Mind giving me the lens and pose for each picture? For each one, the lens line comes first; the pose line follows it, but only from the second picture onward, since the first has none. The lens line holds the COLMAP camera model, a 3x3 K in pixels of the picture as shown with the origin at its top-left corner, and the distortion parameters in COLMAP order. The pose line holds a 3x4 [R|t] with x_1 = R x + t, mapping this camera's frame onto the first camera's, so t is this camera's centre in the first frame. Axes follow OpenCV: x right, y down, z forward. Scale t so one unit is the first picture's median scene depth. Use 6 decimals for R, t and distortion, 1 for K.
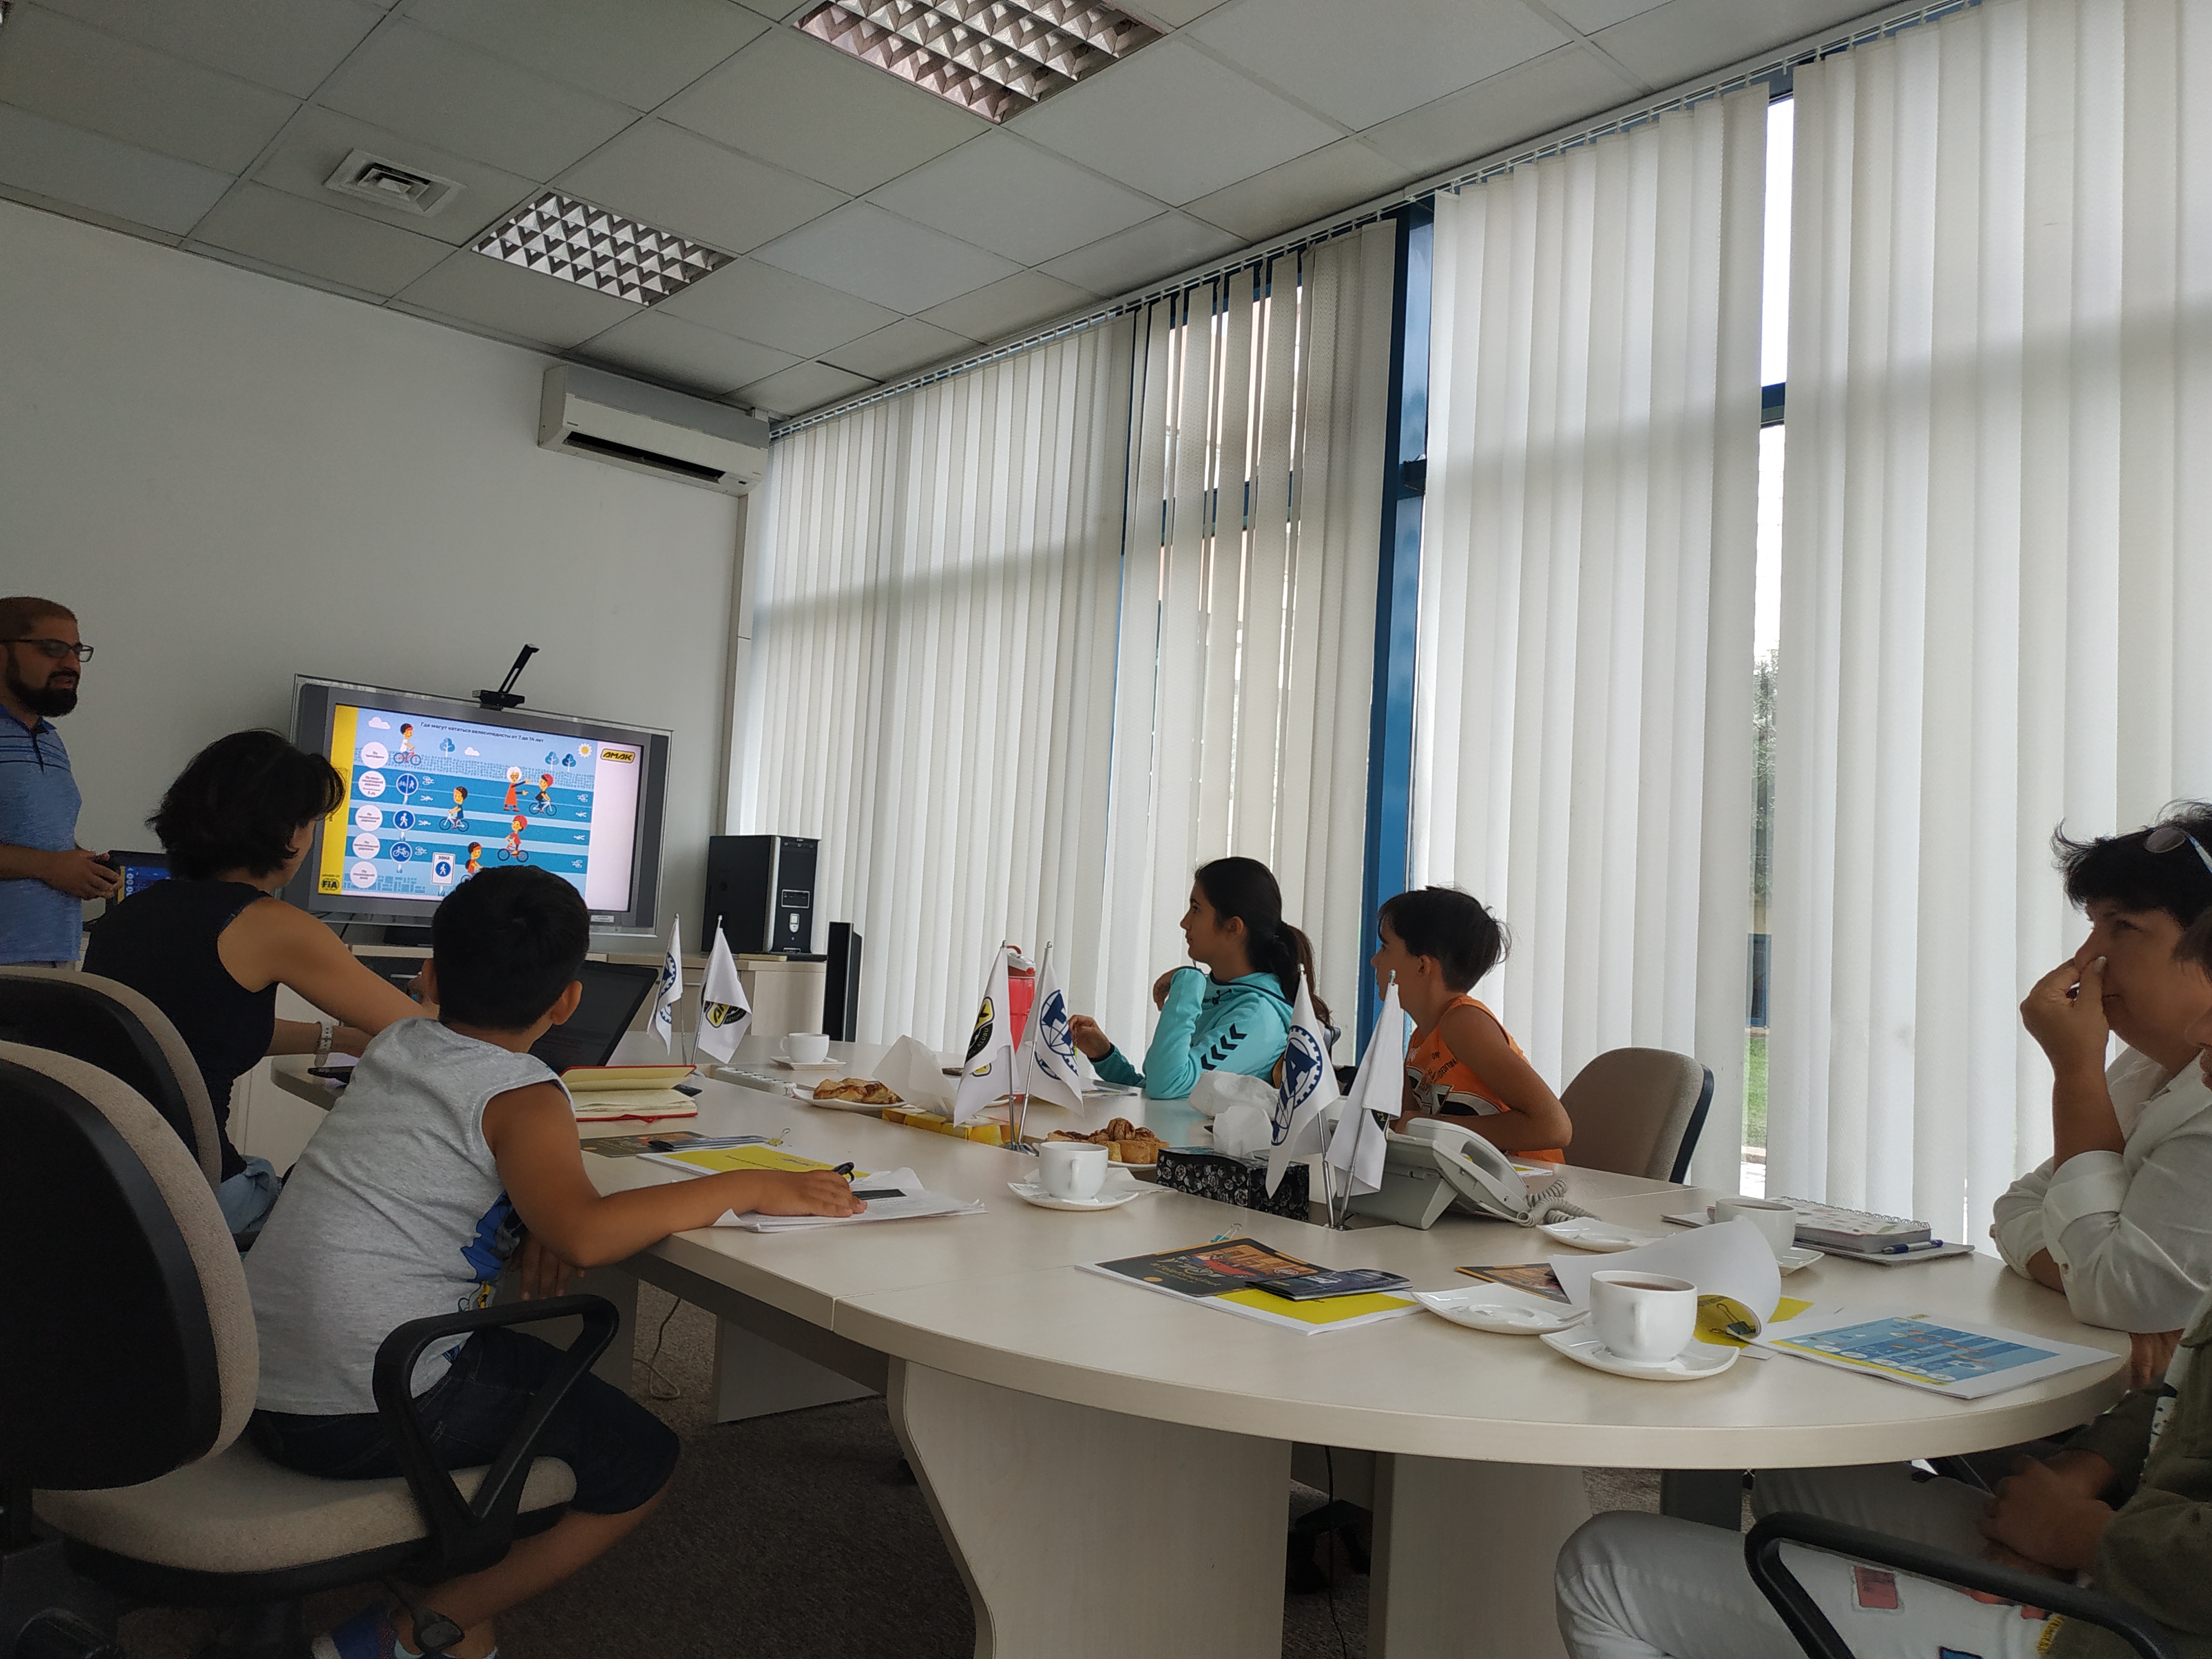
lens RADIAL K [[1551.4, 0, 1103.2], [0, 1551.4, 839.0], [0, 0, 1]] dist [0.043557, -0.063516]
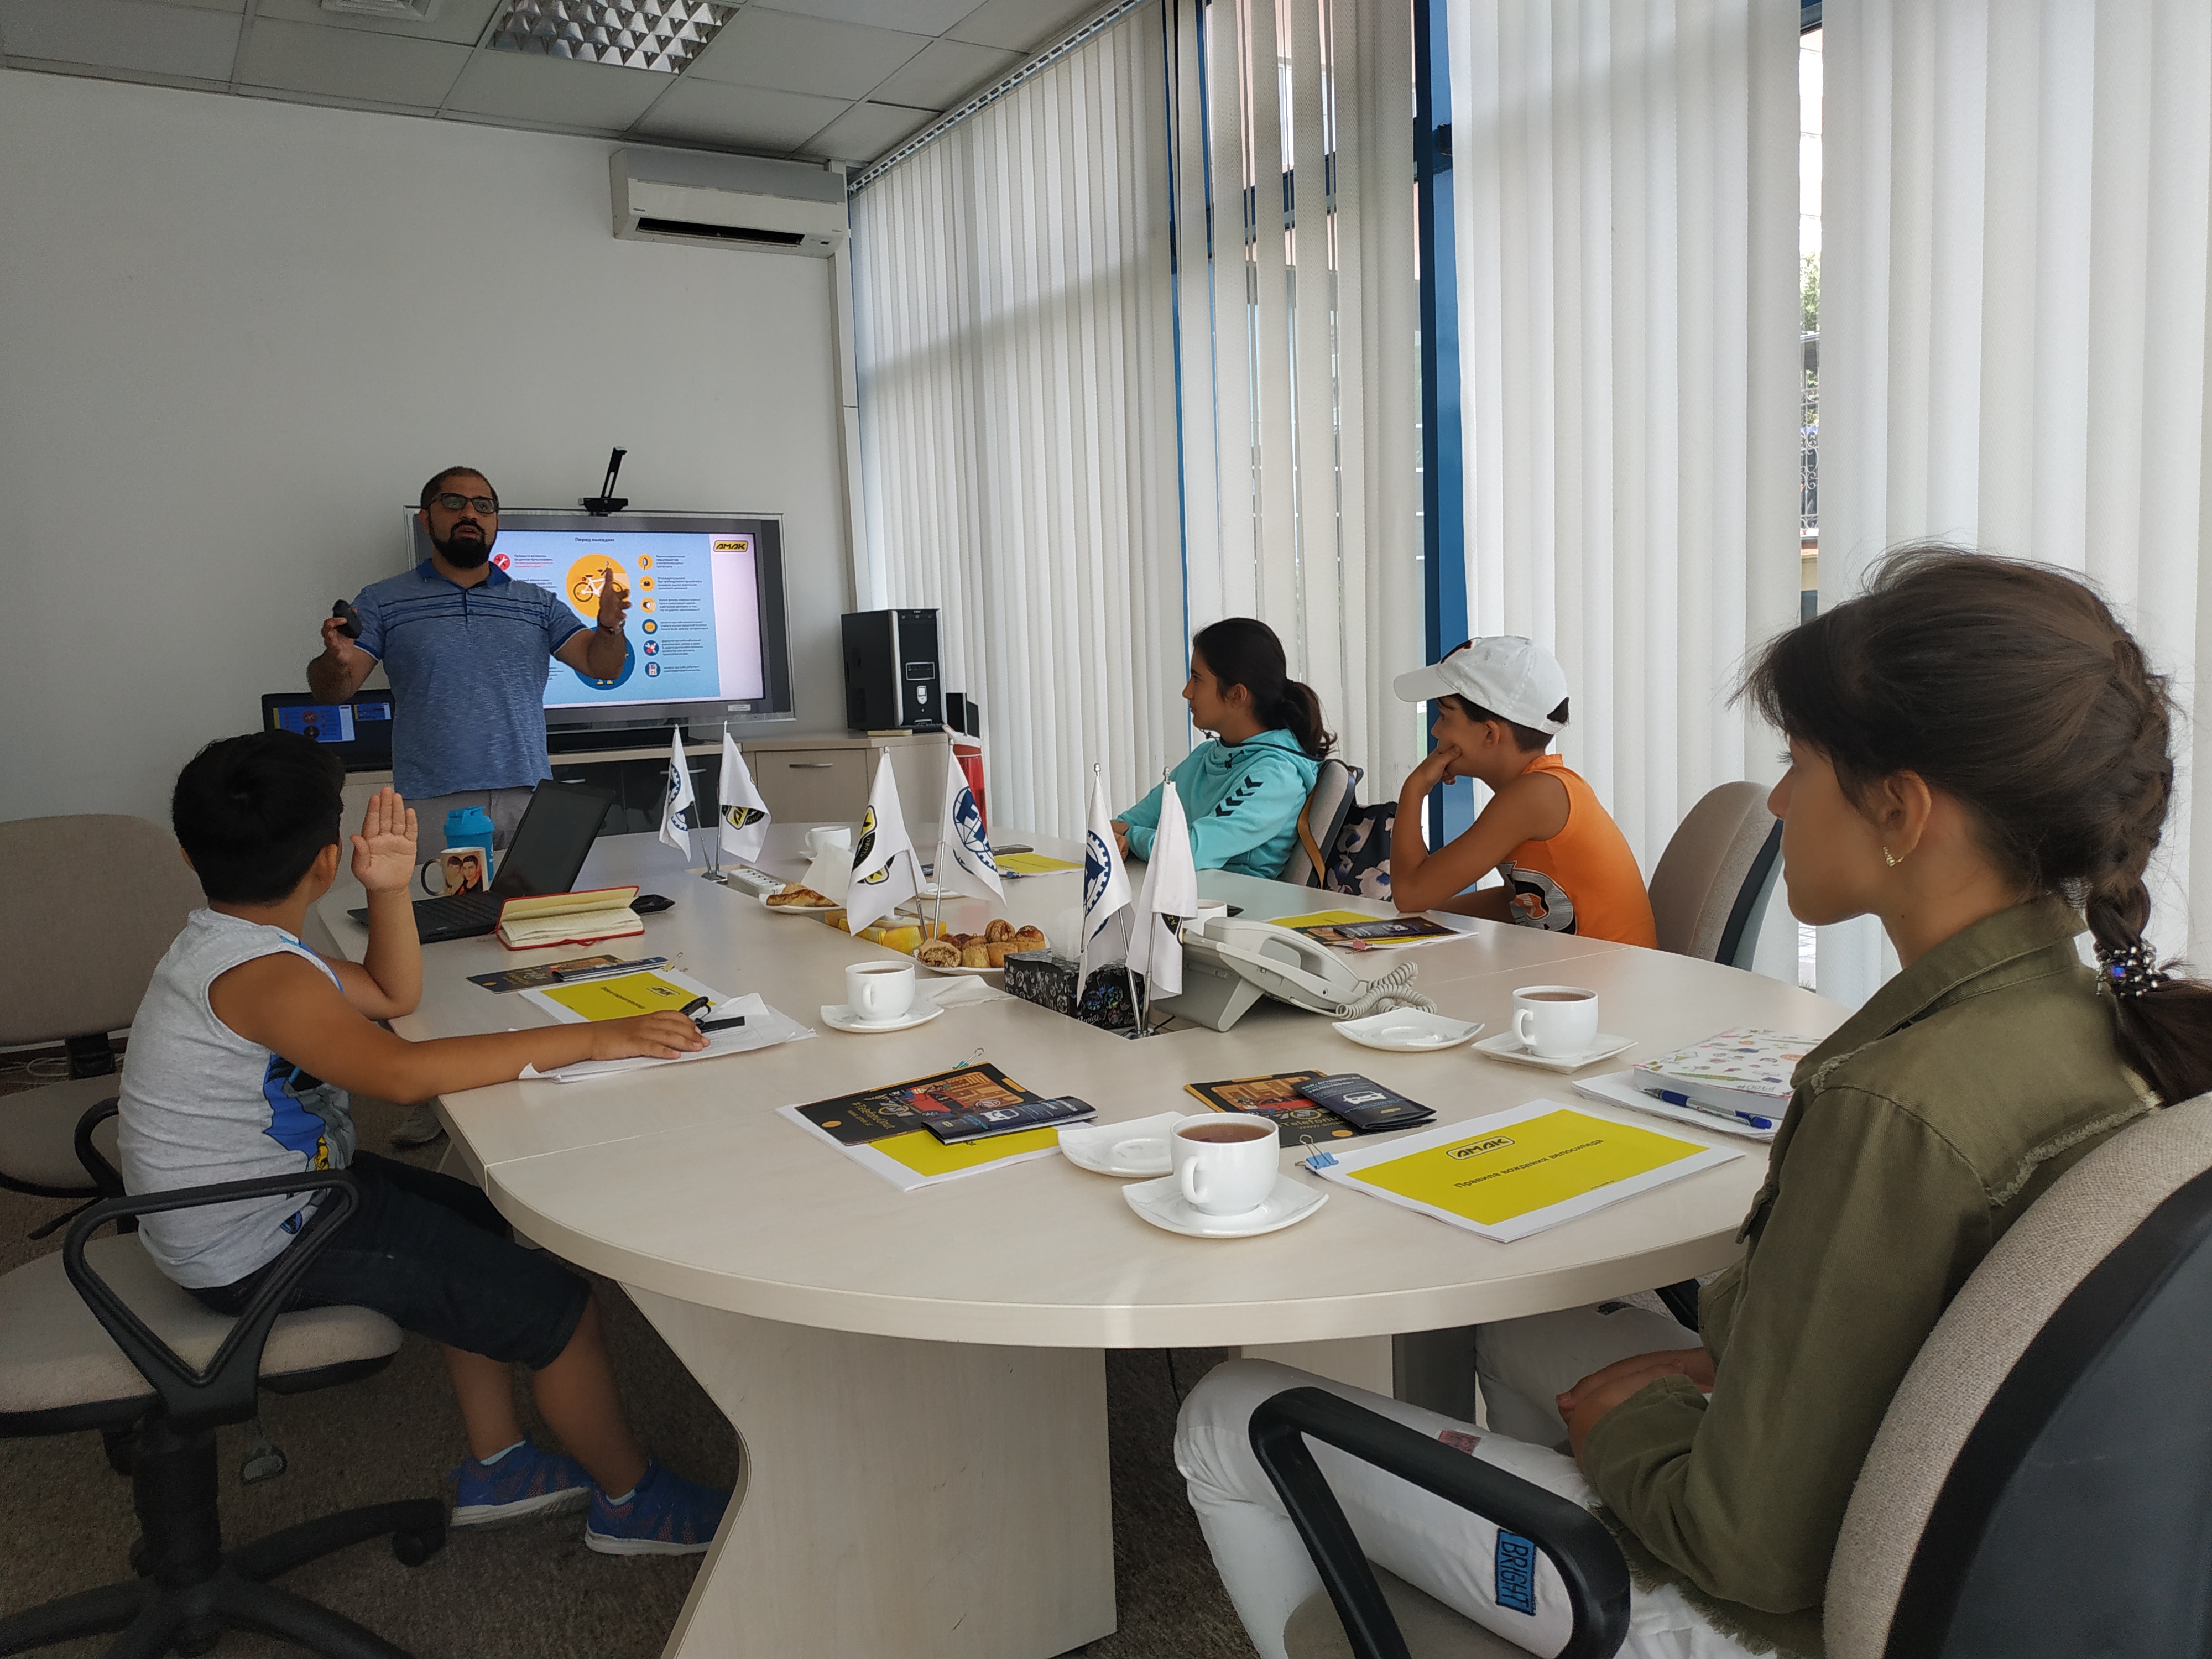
lens RADIAL K [[1572.9, 0, 1106.0], [0, 1572.9, 829.5], [0, 0, 1]] dist [0.004801, -0.002100]
pose [[0.978258, -0.072520, -0.194300, 0.130303], [0.104634, 0.981476, 0.160487, -0.013473], [0.179062, -0.177328, 0.967725, 0.029237]]
